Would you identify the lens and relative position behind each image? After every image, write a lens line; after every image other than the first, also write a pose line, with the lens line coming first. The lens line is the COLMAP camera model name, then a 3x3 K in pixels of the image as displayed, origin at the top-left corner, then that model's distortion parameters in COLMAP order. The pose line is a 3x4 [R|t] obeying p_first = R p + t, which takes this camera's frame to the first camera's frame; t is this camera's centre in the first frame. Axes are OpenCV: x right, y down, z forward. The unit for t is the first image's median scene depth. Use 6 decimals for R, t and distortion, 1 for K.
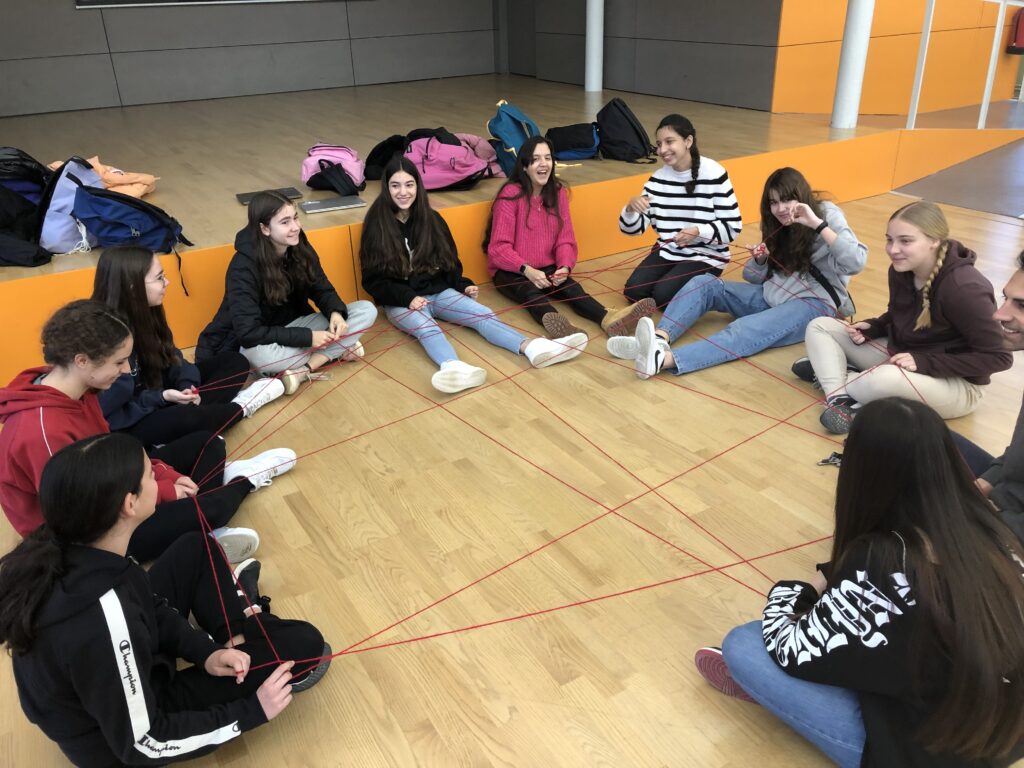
lens RADIAL K [[828.2, 0, 512.0], [0, 828.2, 384.0], [0, 0, 1]] dist [0.039402, -0.014769]
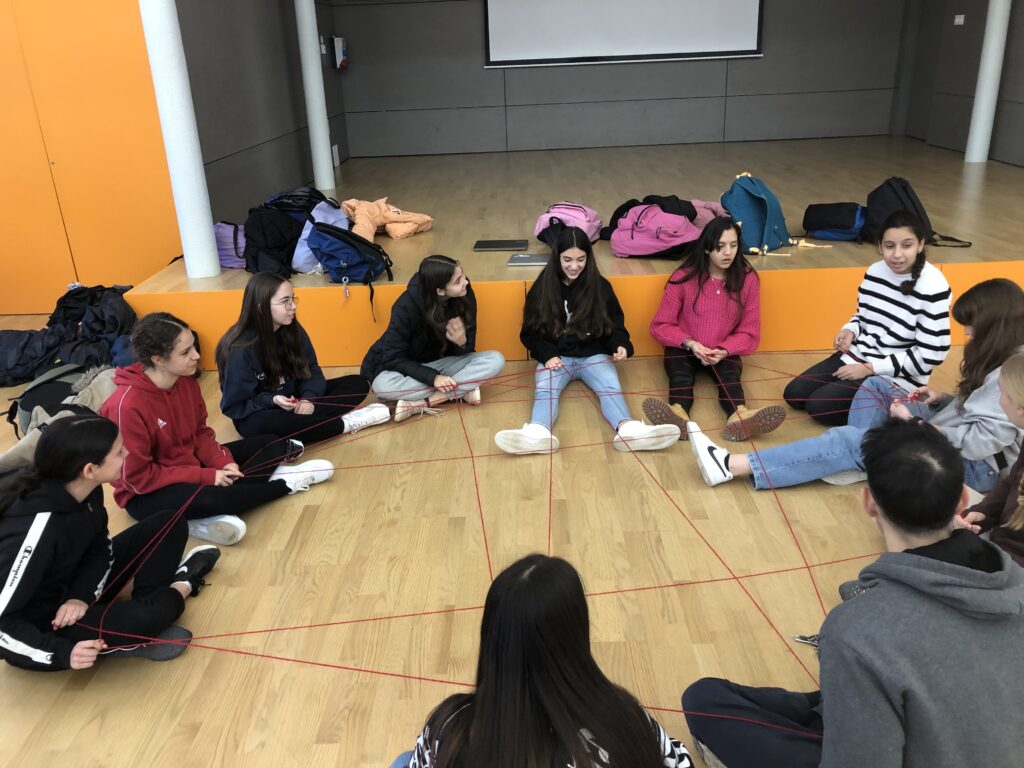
lens RADIAL K [[828.2, 0, 512.0], [0, 828.2, 384.0], [0, 0, 1]] dist [0.039402, -0.014769]
pose [[0.851612, 0.193825, -0.487021, 0.369381], [-0.216113, 0.976310, 0.010653, -0.076551], [0.477548, 0.096179, 0.873325, 0.083560]]
